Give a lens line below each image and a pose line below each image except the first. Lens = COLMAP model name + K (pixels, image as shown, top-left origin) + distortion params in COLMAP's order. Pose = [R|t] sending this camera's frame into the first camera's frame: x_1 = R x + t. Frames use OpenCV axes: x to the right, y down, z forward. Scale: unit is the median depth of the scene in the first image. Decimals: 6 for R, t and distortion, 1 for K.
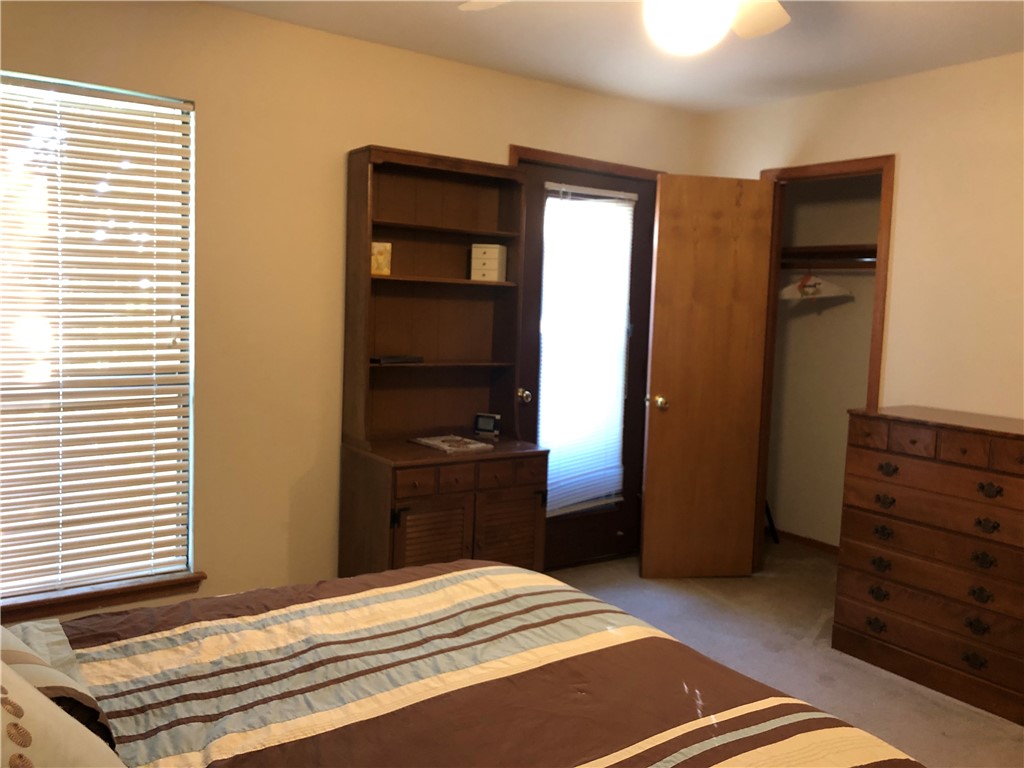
lens RADIAL K [[839.1, 0, 510.0], [0, 839.1, 382.1], [0, 0, 1]] dist [0.065363, -0.059393]
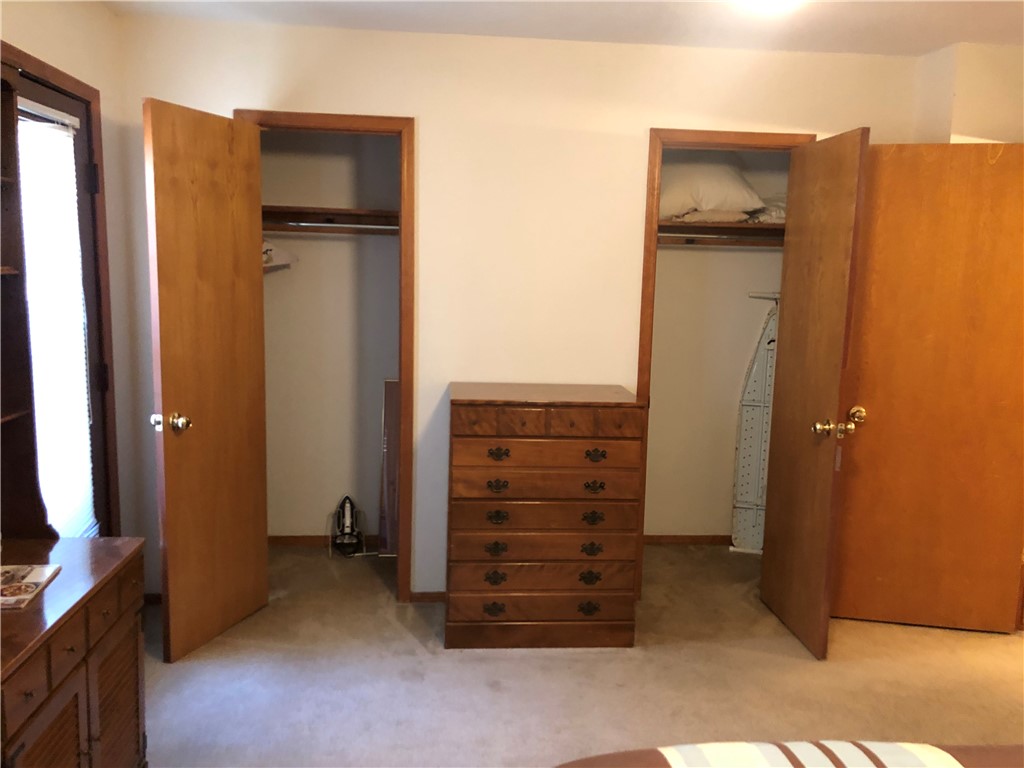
lens RADIAL K [[839.1, 0, 511.9], [0, 839.1, 386.2], [0, 0, 1]] dist [0.065363, -0.059393]
pose [[0.516621, -0.153378, 0.842364, -0.349747], [0.078501, 0.988166, 0.131781, -0.100220], [-0.852608, -0.001955, 0.522547, 0.466930]]
